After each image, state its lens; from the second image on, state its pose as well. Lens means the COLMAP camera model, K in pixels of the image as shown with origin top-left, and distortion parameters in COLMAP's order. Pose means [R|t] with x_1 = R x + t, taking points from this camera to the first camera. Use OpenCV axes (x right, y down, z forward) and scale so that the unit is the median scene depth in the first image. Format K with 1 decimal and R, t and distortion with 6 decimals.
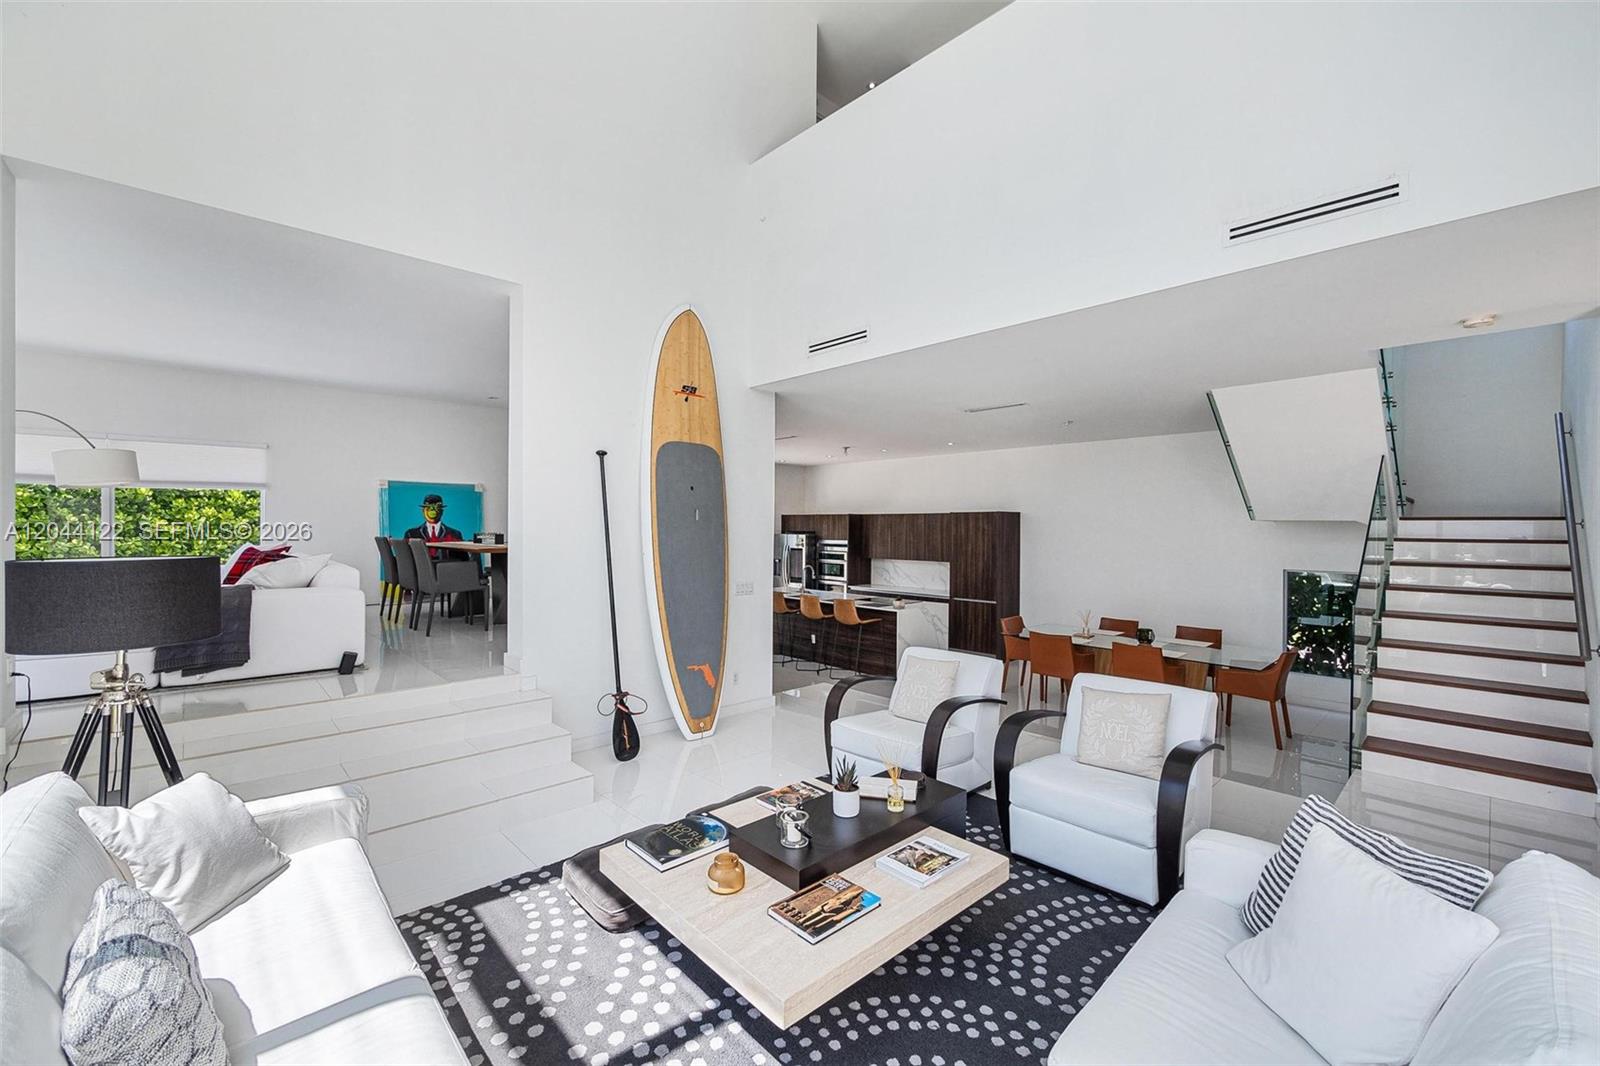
lens RADIAL K [[658.9, 0, 814.1], [0, 658.9, 530.5], [0, 0, 1]] dist [-0.002582, 0.000089]
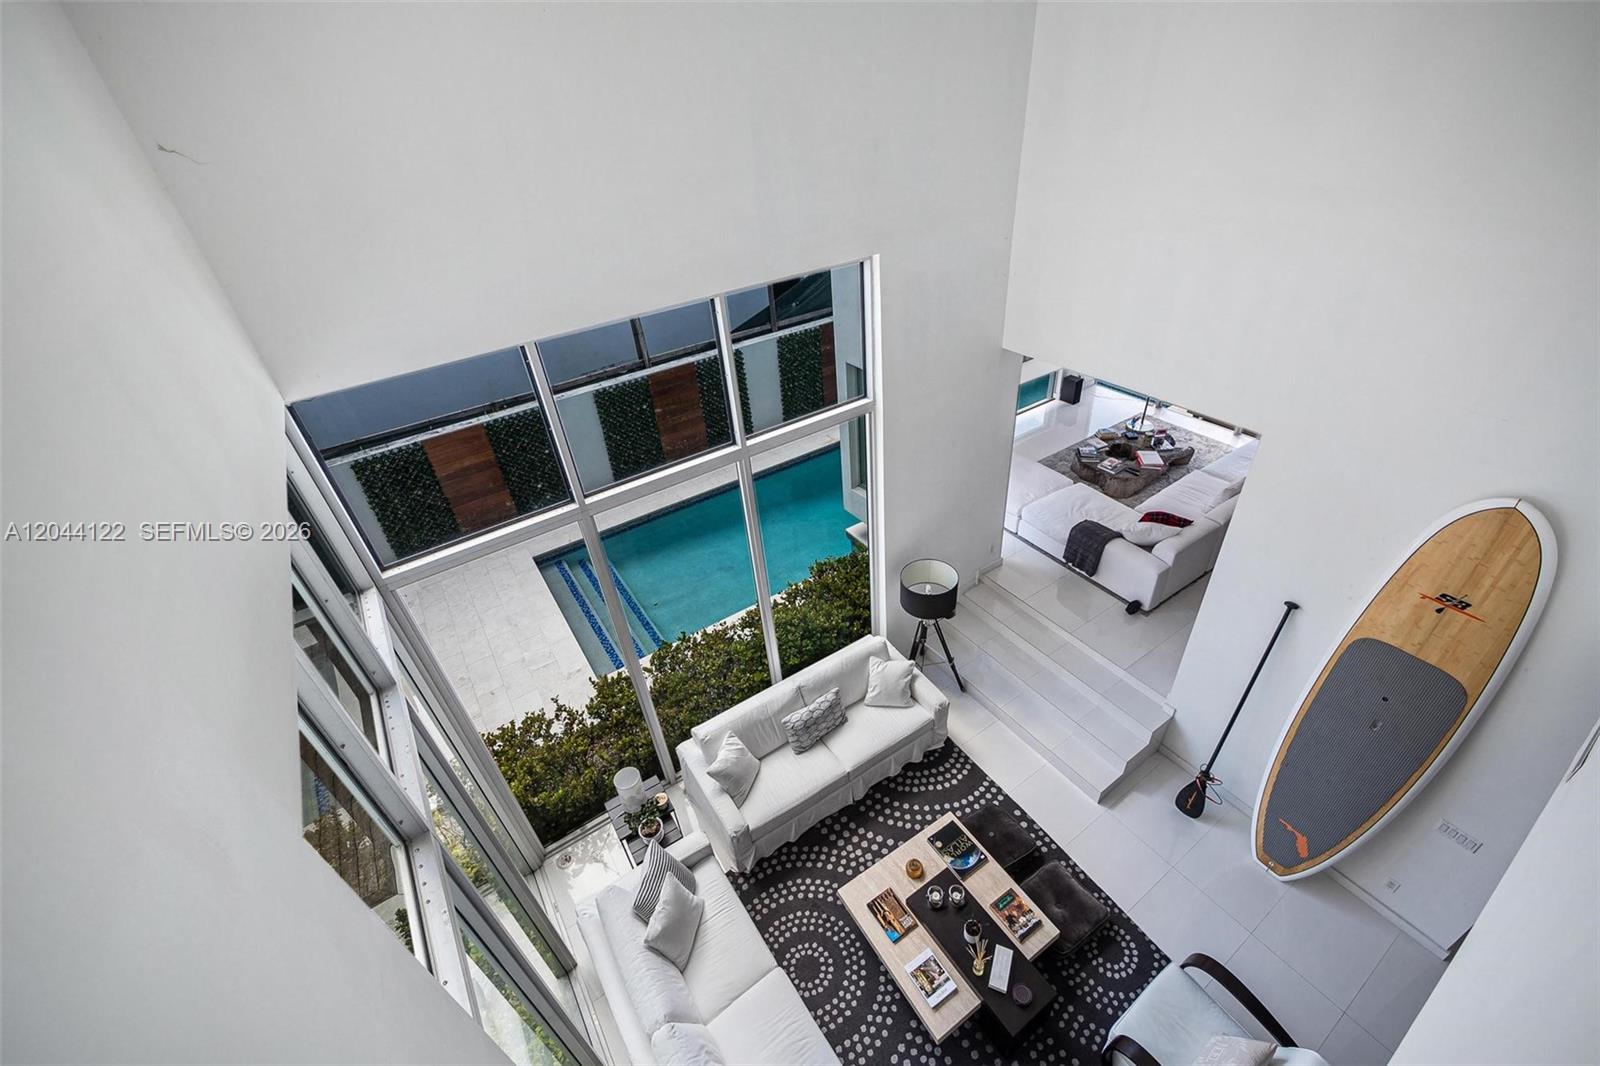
lens RADIAL K [[658.9, 0, 814.1], [0, 658.9, 530.5], [0, 0, 1]] dist [-0.002582, 0.000089]
pose [[-0.170283, 0.574372, -0.800688, 0.916910], [0.063924, 0.817282, 0.572681, -1.479309], [0.983320, 0.046335, -0.175886, 0.907751]]
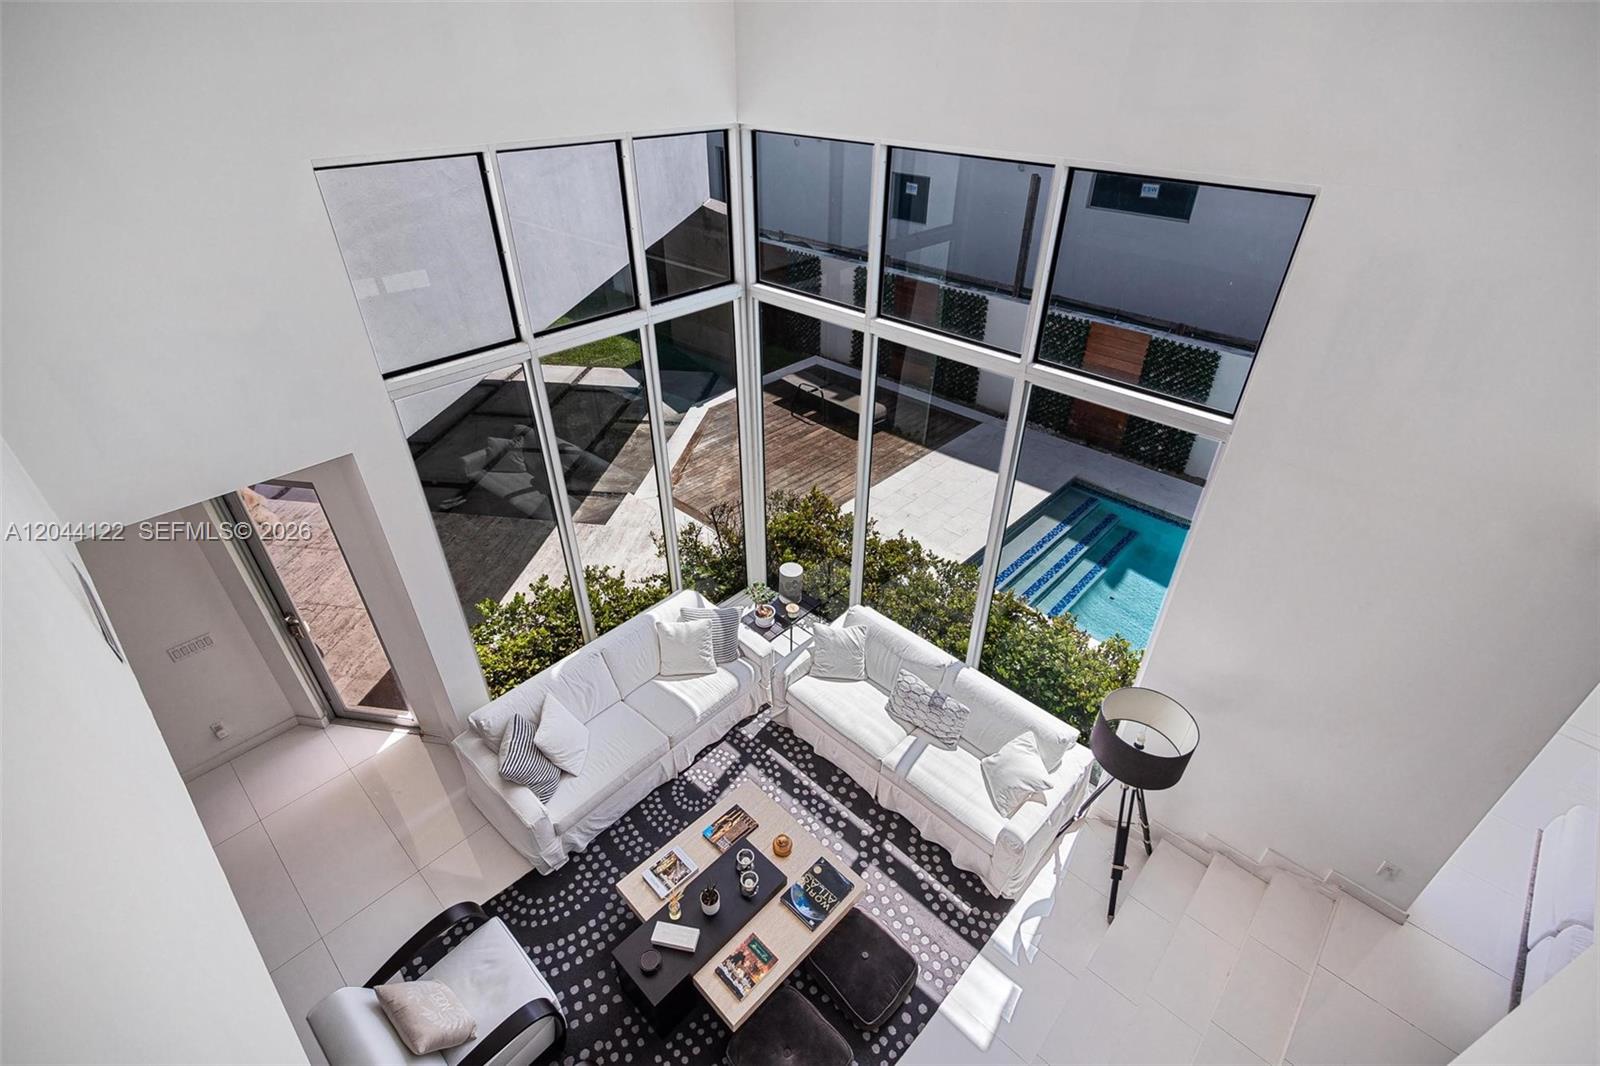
lens RADIAL K [[731.6, 0, 809.1], [0, 731.6, 530.0], [0, 0, 1]] dist [-0.001174, -0.000006]
pose [[-0.998370, 0.019306, -0.053706, -0.102747], [-0.014342, 0.825971, 0.563530, -1.243593], [0.055239, 0.563381, -0.824348, 1.992892]]
